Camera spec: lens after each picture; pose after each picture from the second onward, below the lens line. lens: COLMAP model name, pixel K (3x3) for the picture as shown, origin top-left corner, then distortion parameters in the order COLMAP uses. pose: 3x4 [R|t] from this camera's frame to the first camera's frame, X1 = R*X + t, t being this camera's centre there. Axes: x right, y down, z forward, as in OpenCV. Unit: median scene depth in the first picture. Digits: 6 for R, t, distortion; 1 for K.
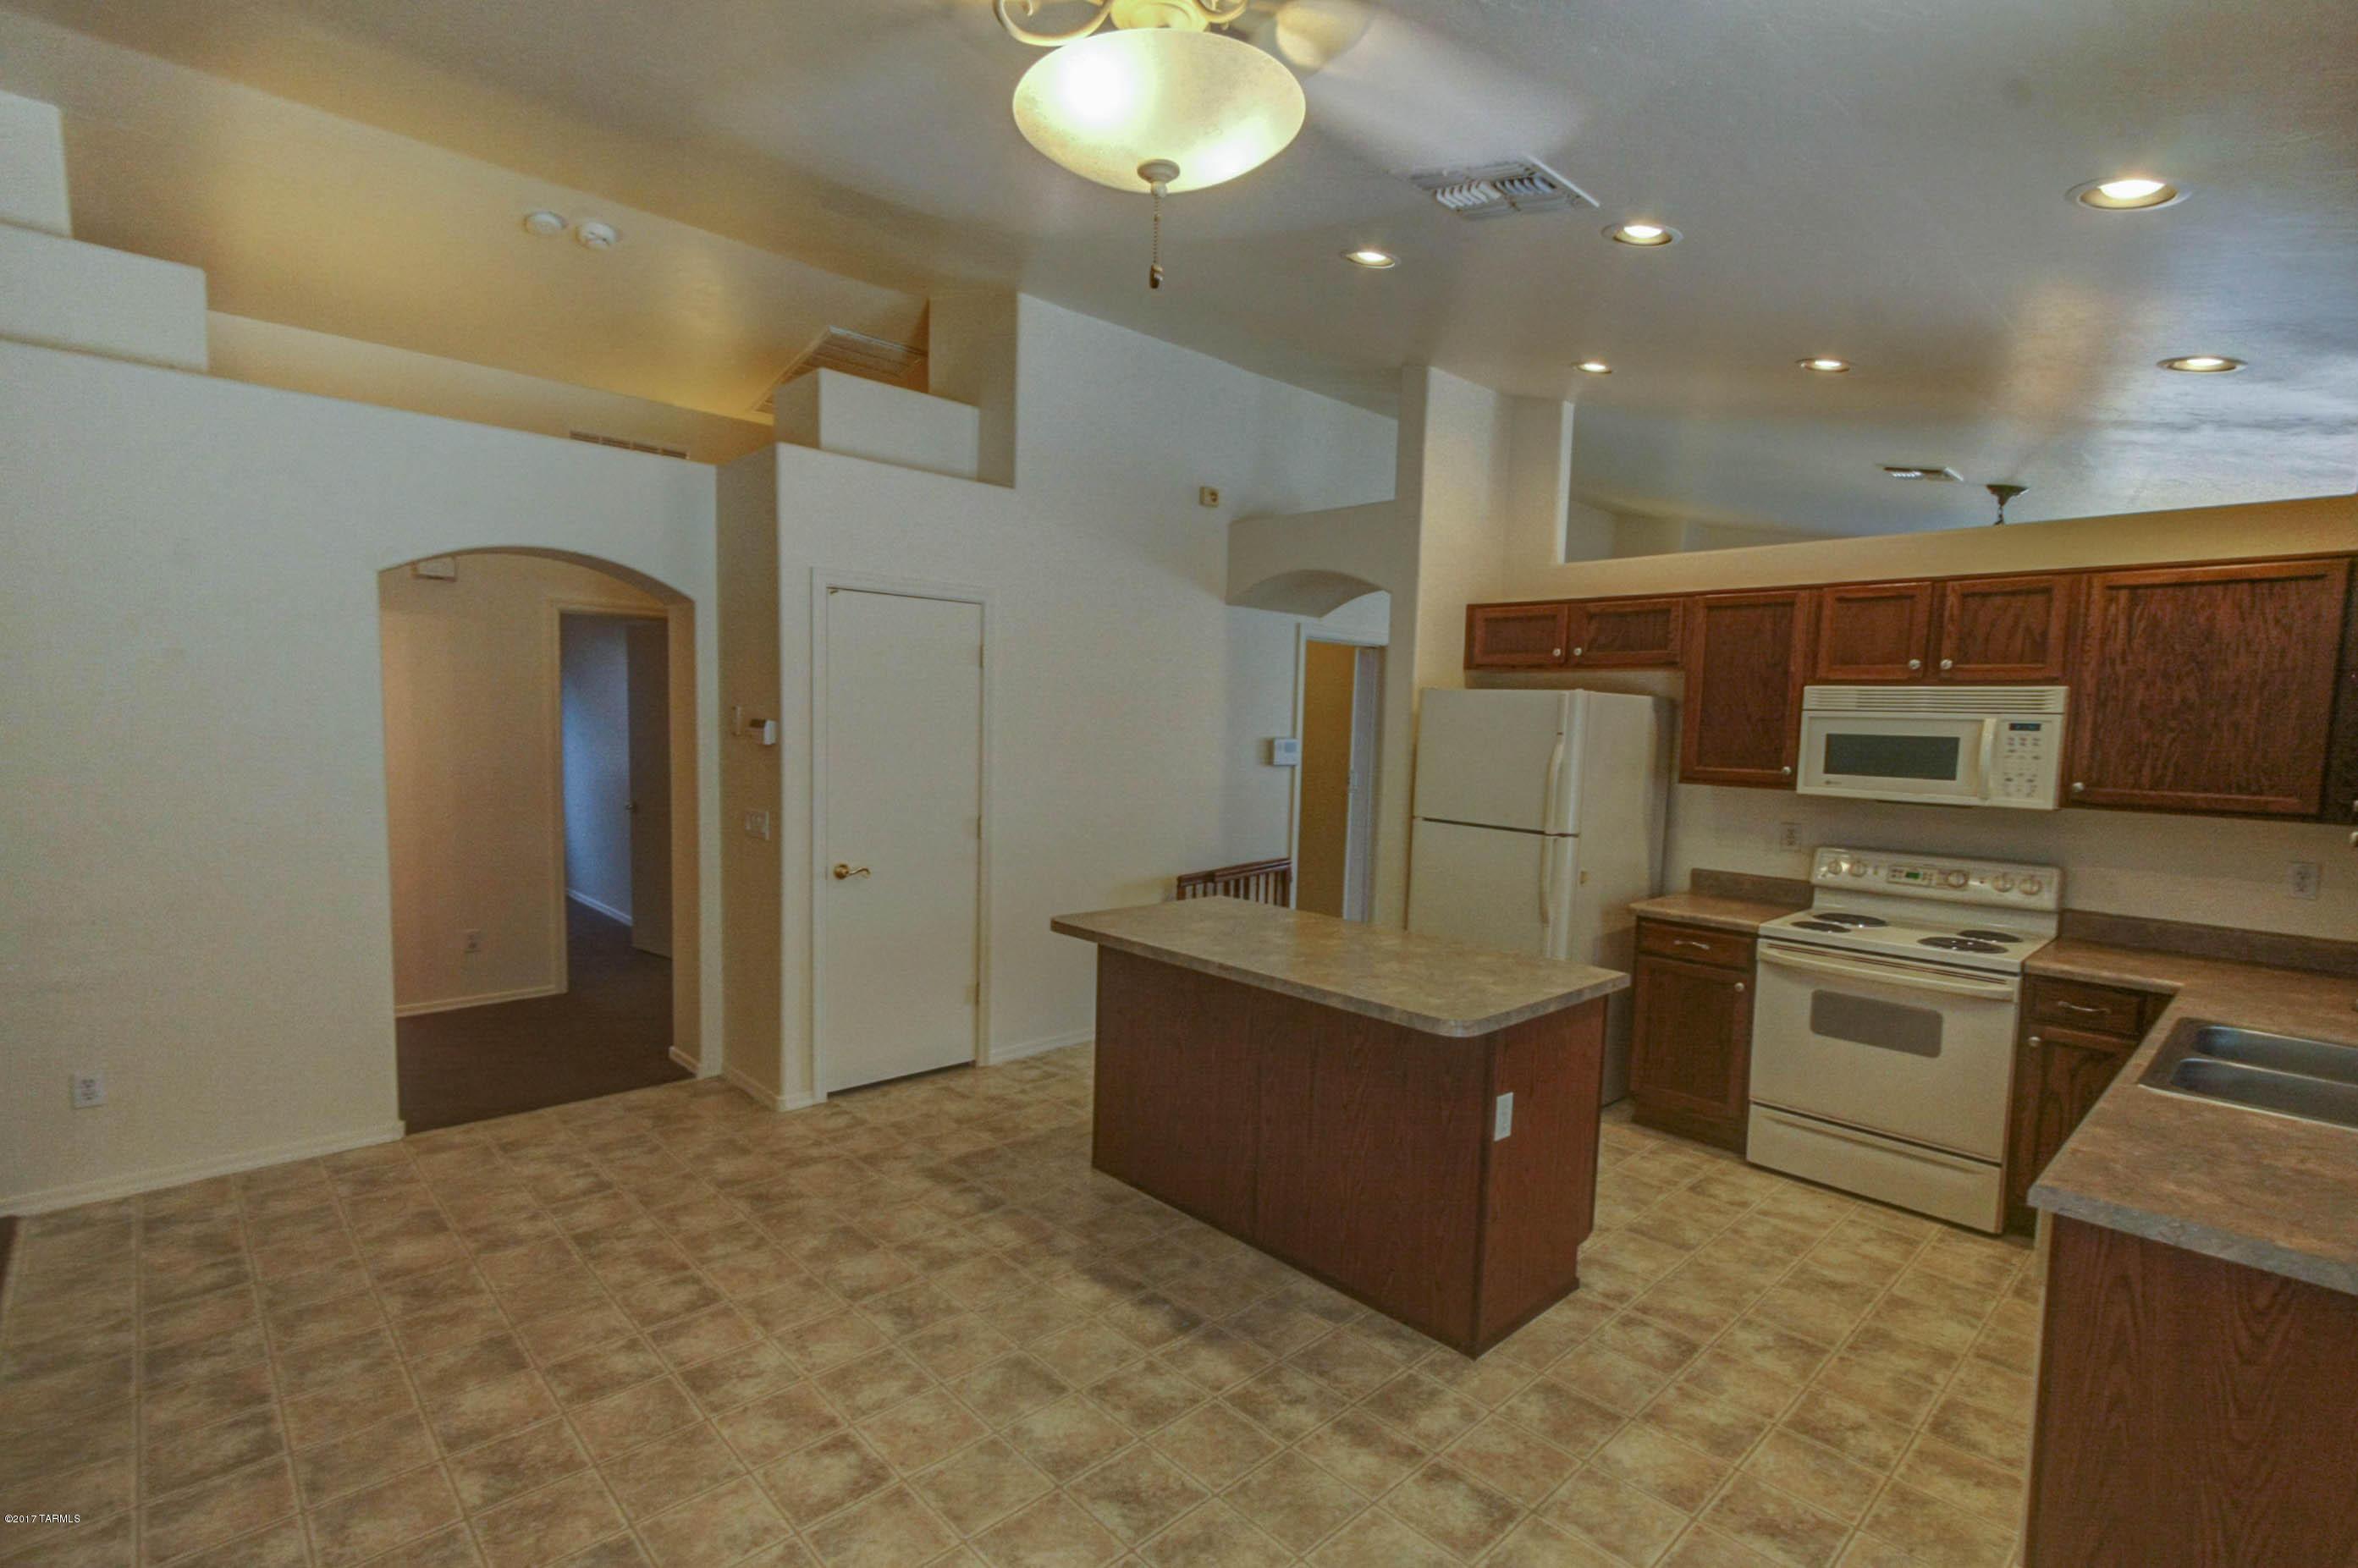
lens RADIAL K [[1105.7, 0, 1162.8], [0, 1105.7, 808.0], [0, 0, 1]] dist [0.003806, 0.000533]
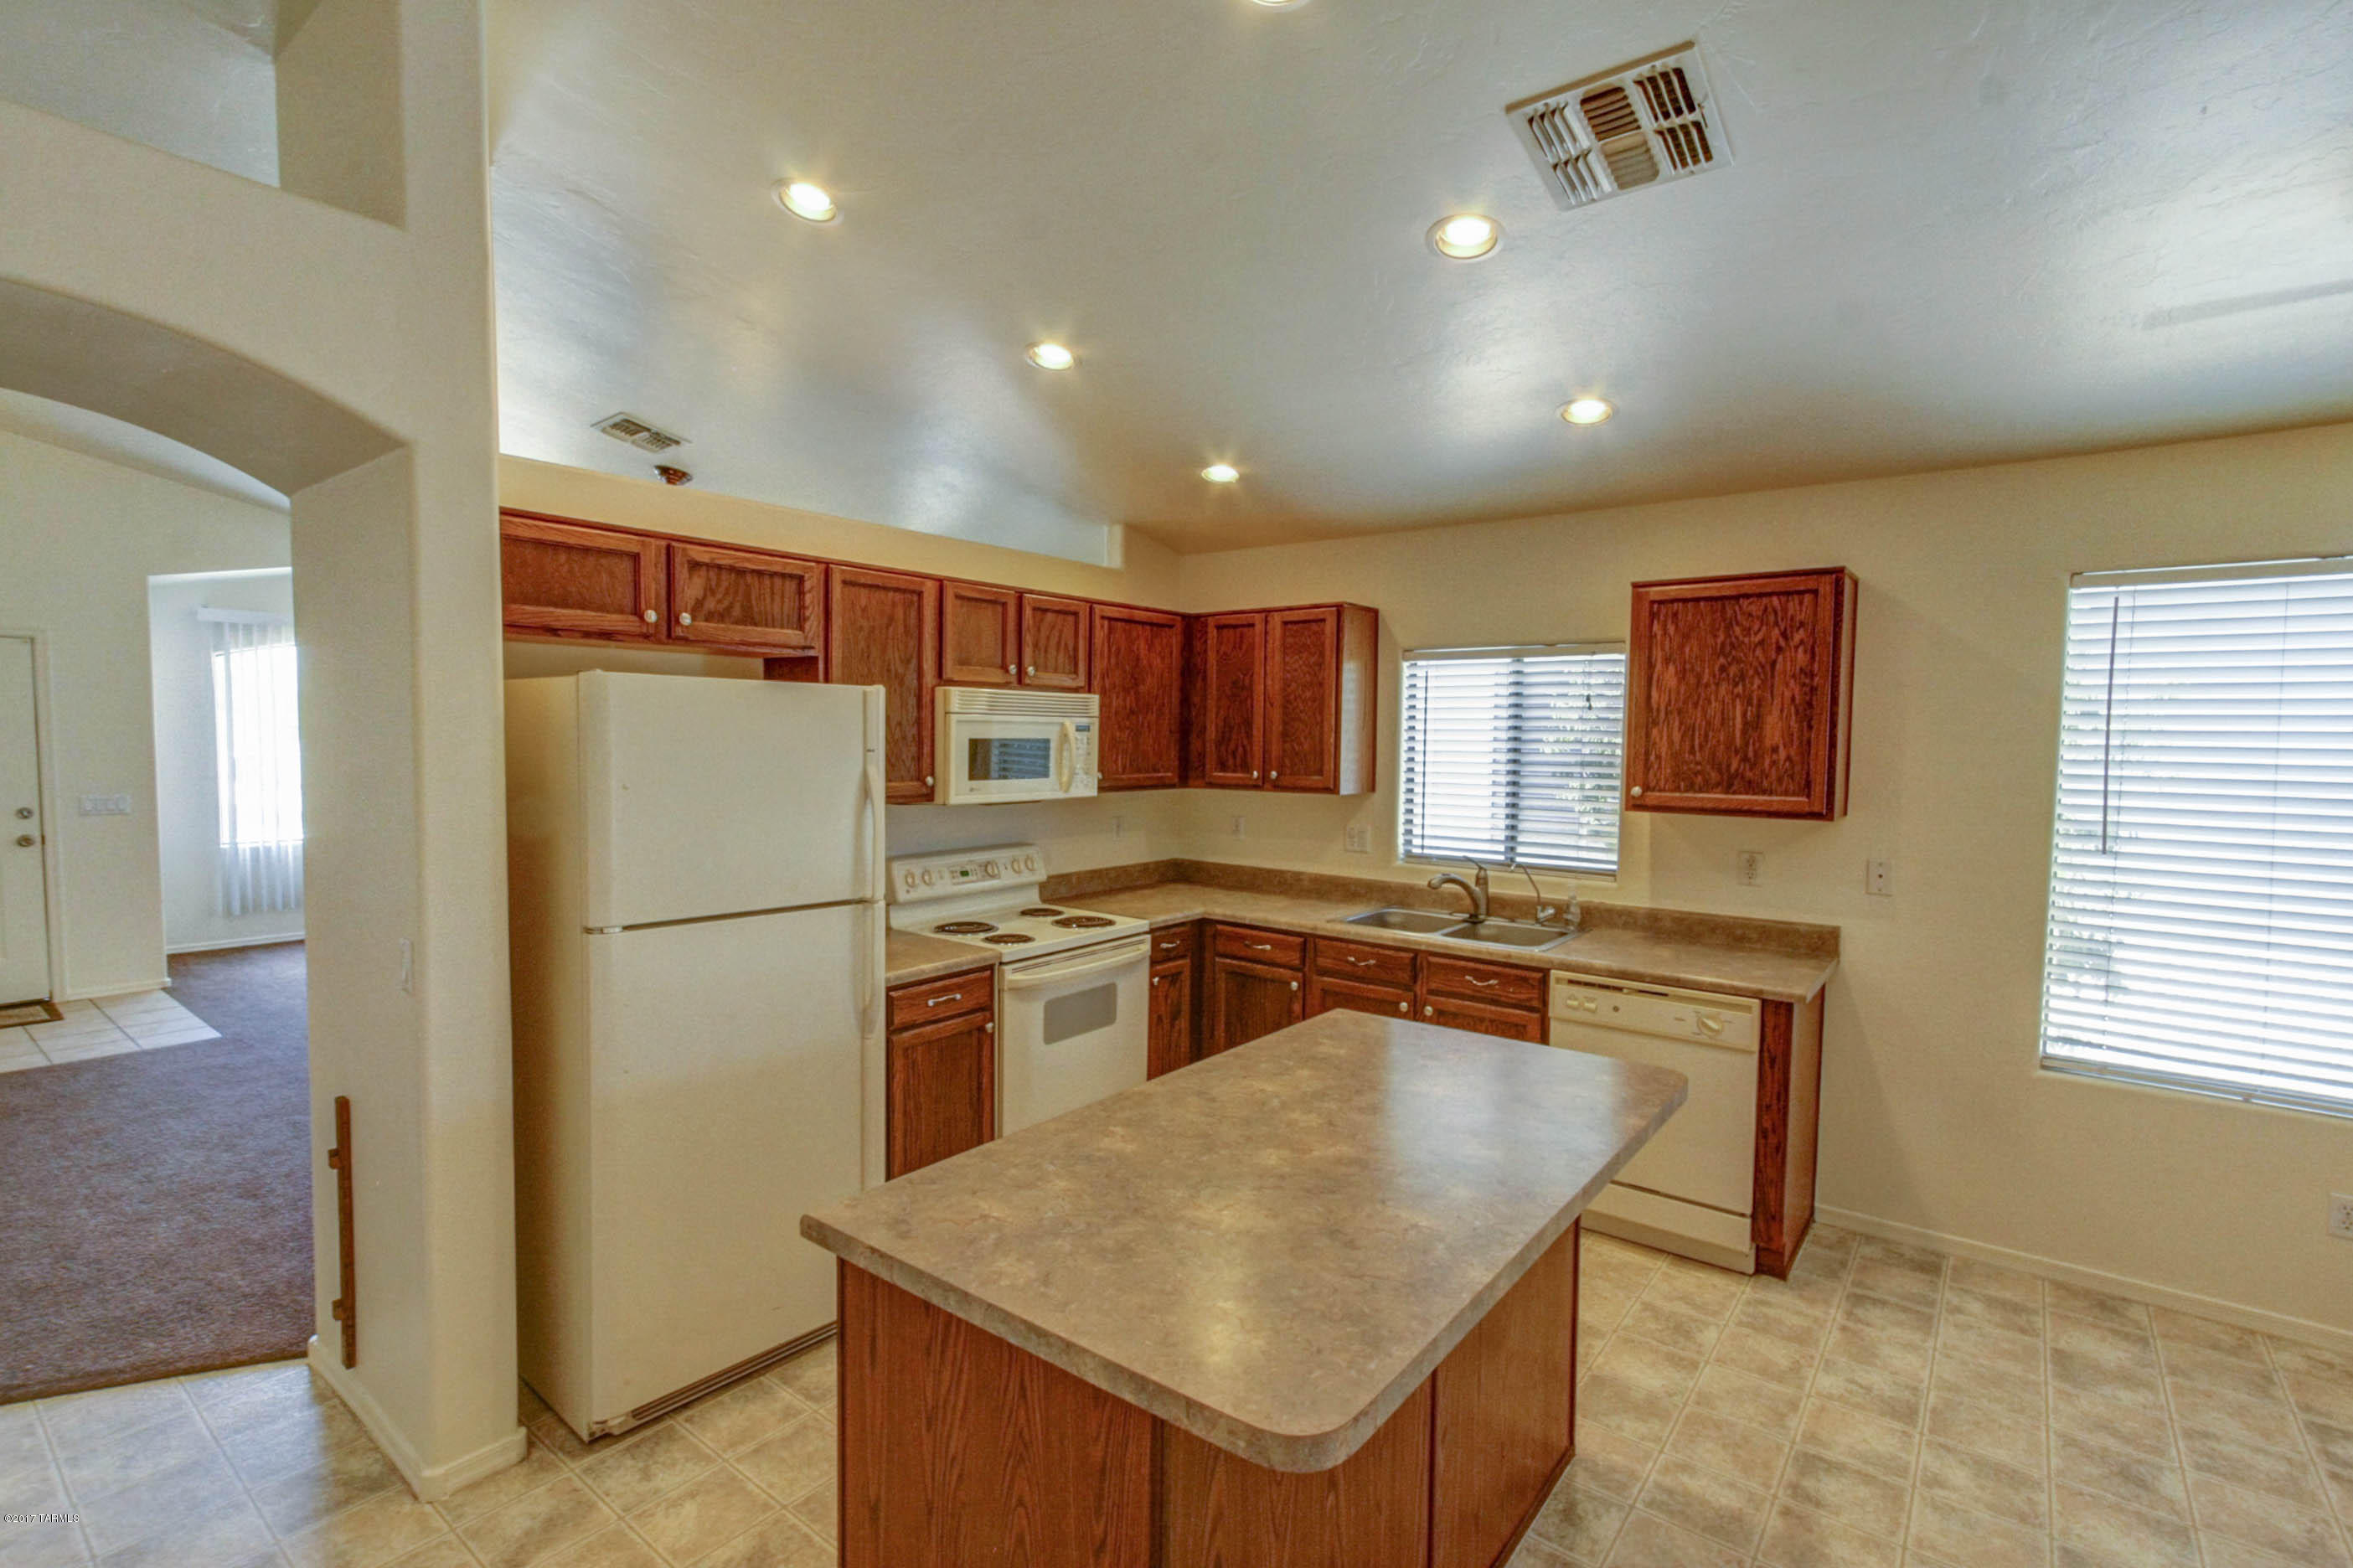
lens RADIAL K [[1088.8, 0, 1168.0], [0, 1088.8, 793.3], [0, 0, 1]] dist [-0.001522, -0.000488]
pose [[-0.151281, -0.084542, 0.984869, -0.364782], [0.066842, 0.993180, 0.095523, -0.104668], [-0.986228, 0.080282, -0.144599, 1.038934]]
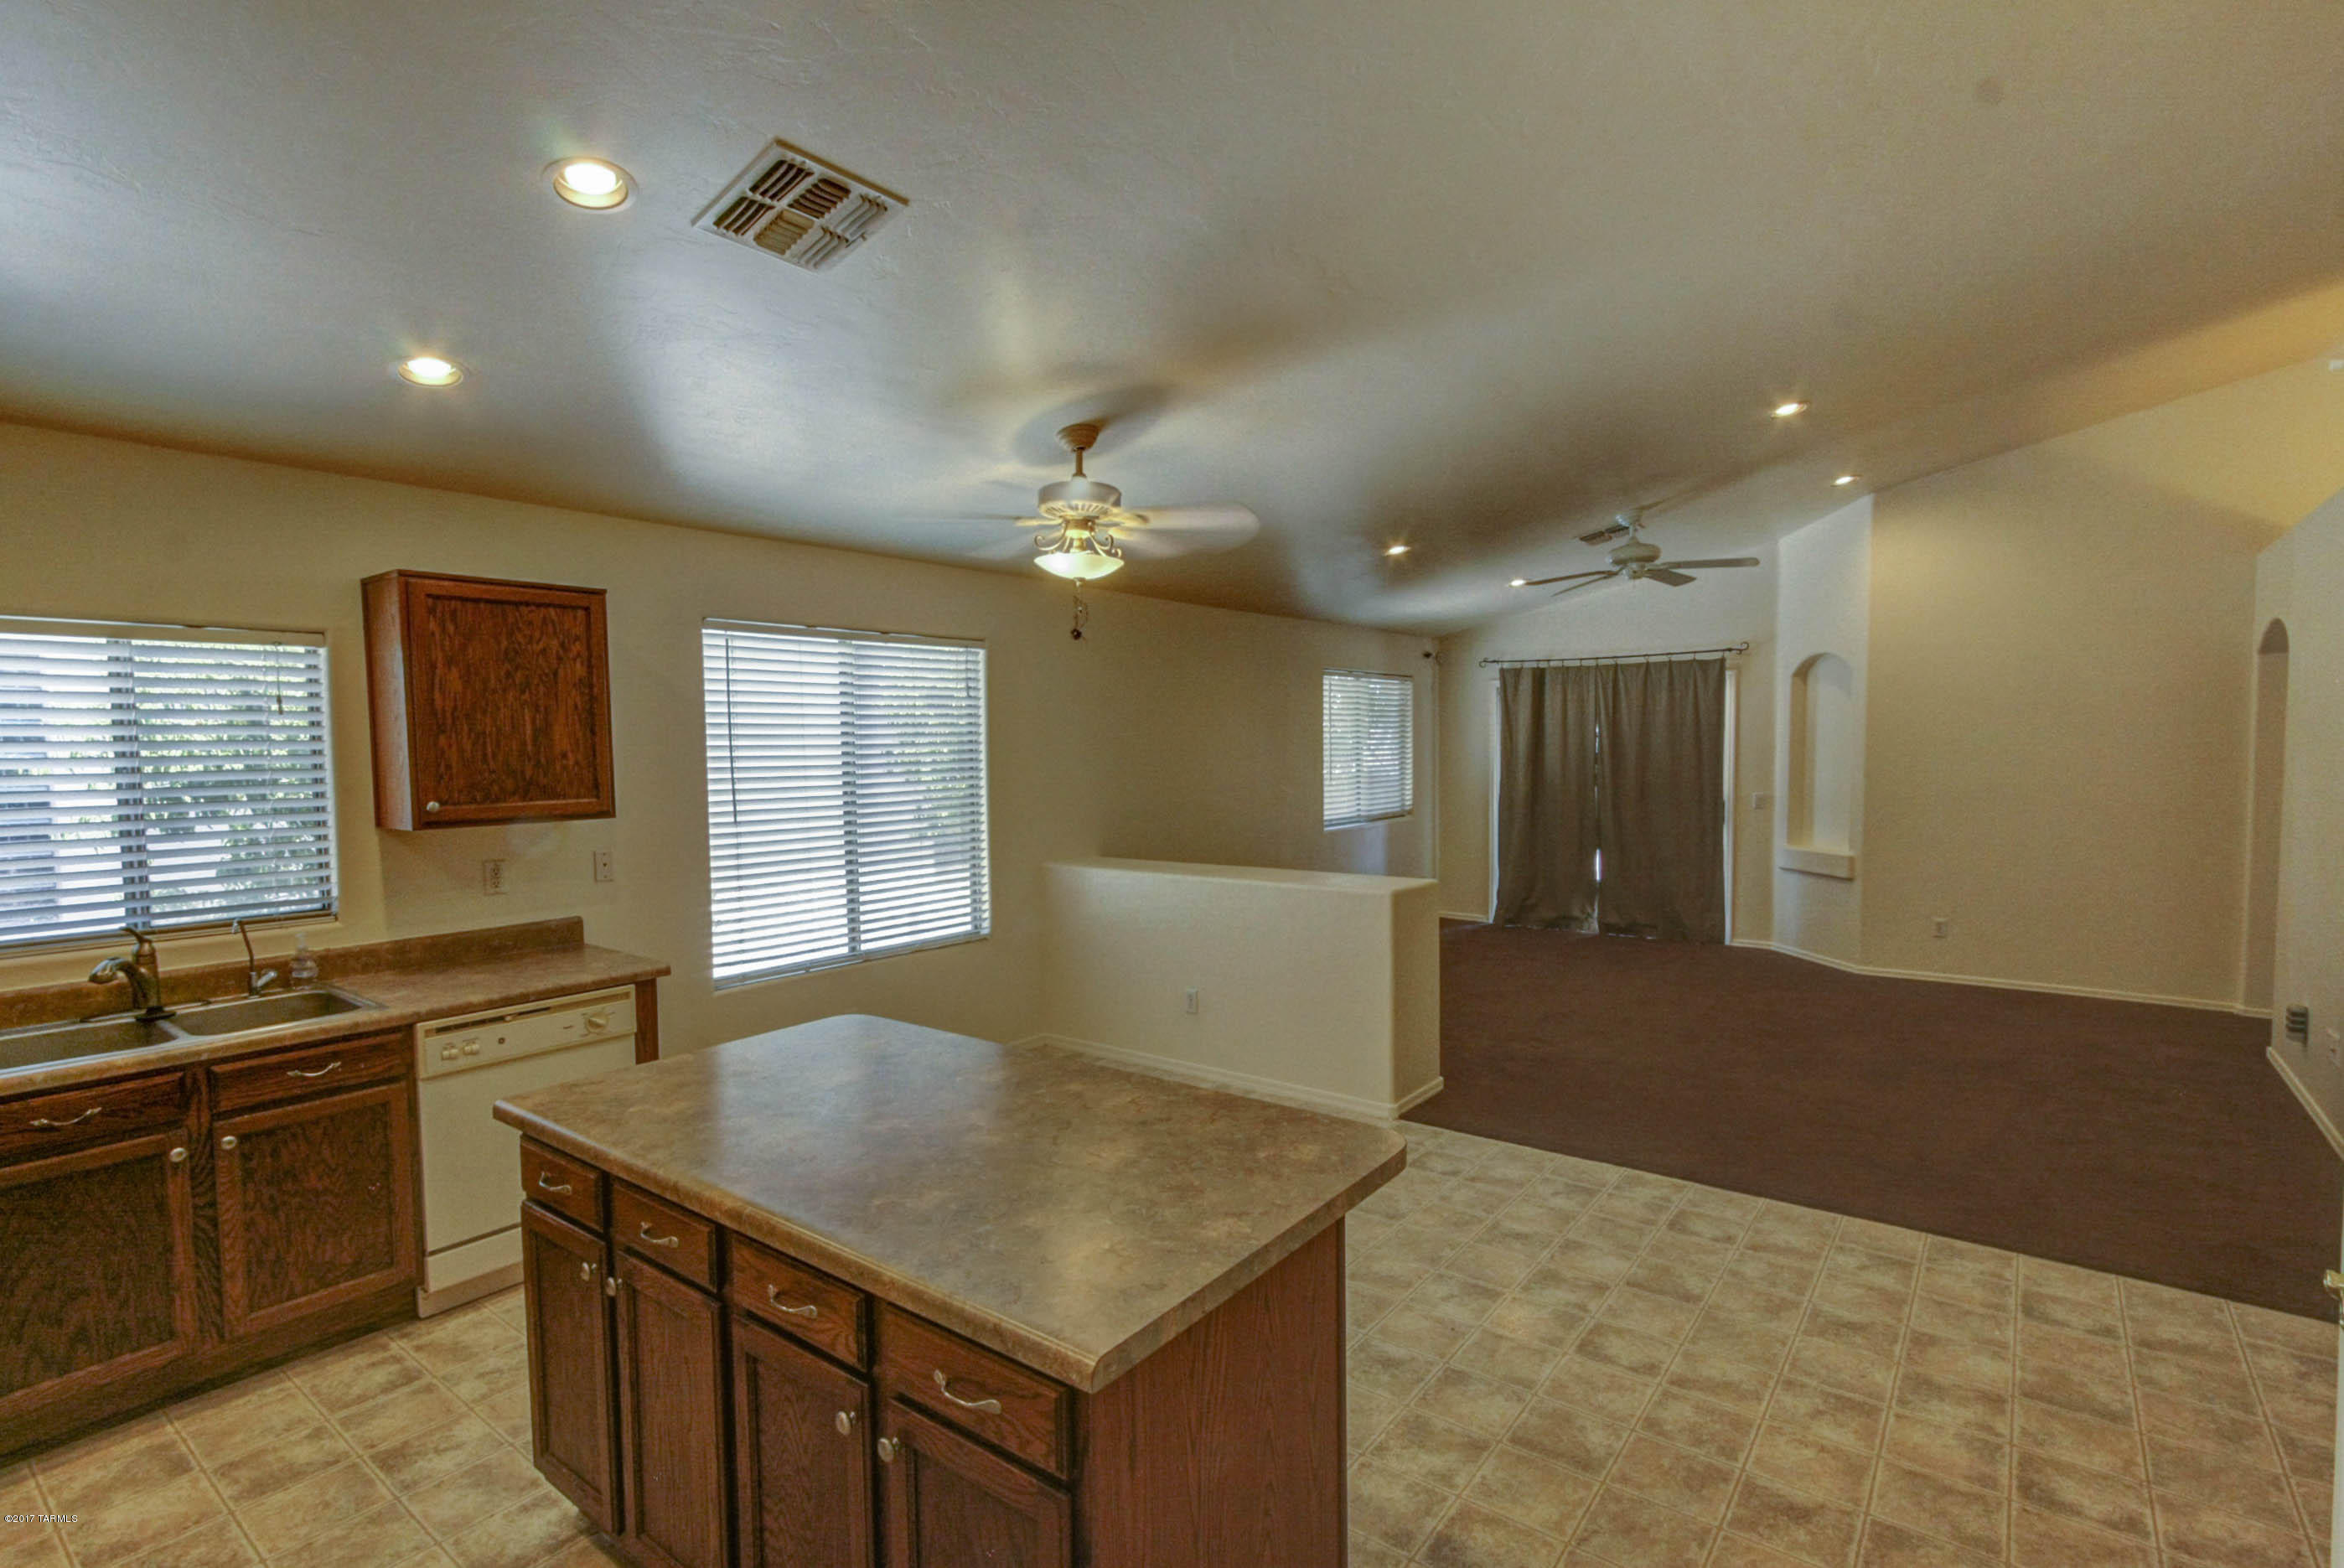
lens RADIAL K [[1099.3, 0, 1155.9], [0, 1099.3, 807.9], [0, 0, 1]] dist [0.003806, 0.000533]
pose [[-0.987308, -0.004665, -0.158748, 0.095819], [-0.026849, 0.990084, 0.137887, -0.121175], [0.156530, 0.140400, -0.977643, 1.432870]]
